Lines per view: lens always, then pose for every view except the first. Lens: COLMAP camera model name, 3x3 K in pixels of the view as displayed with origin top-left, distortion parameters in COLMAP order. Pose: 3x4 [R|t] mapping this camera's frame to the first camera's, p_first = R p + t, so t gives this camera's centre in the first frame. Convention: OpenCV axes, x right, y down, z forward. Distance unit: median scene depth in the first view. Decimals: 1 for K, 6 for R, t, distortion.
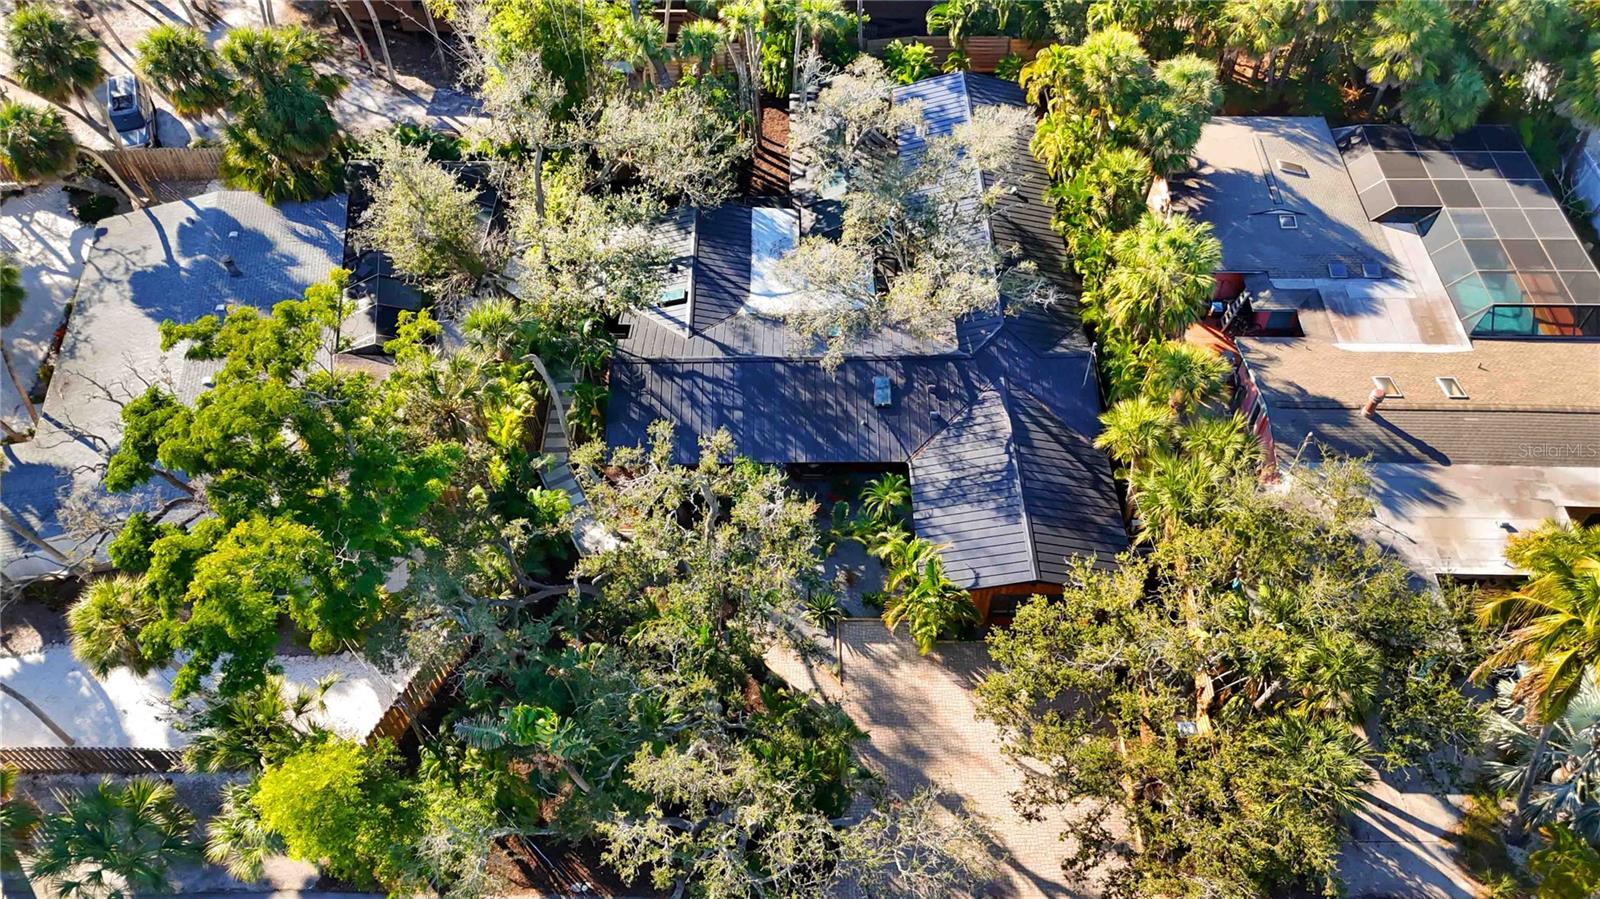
lens RADIAL K [[1177.2, 0, 800.0], [0, 1177.2, 449.5], [0, 0, 1]] dist [0.098085, -0.113796]
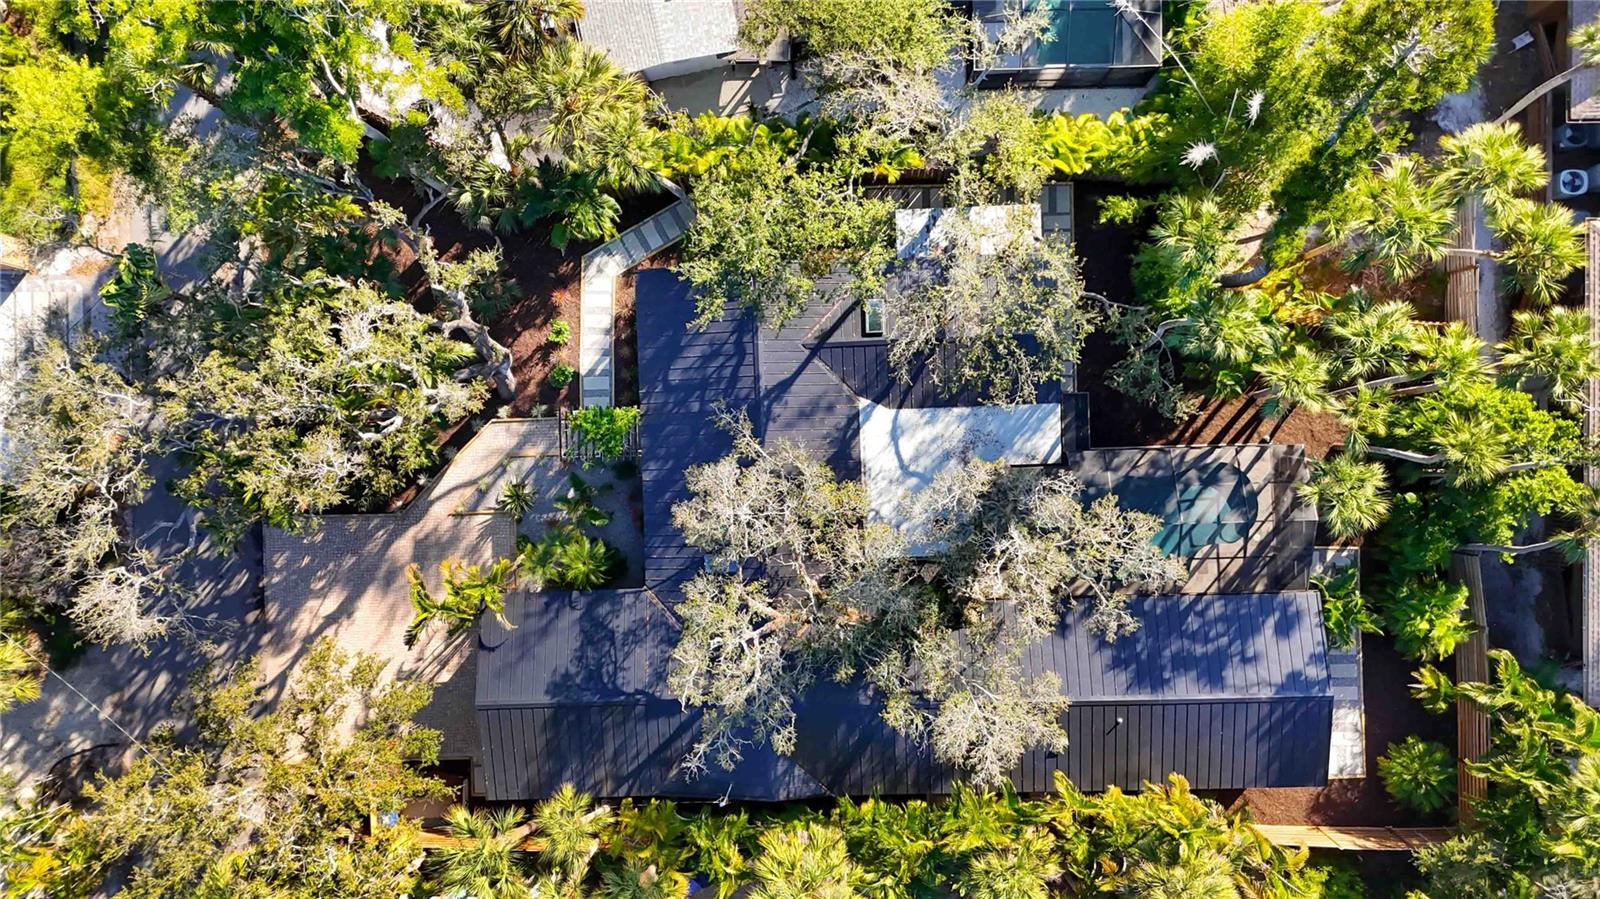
lens RADIAL K [[1177.2, 0, 800.0], [0, 1177.2, 449.5], [0, 0, 1]] dist [0.098085, -0.113796]
pose [[0.025094, 0.999551, 0.016358, -0.029733], [-0.750256, 0.008016, 0.661099, -0.647174], [0.660671, -0.028862, 0.750120, 0.327401]]
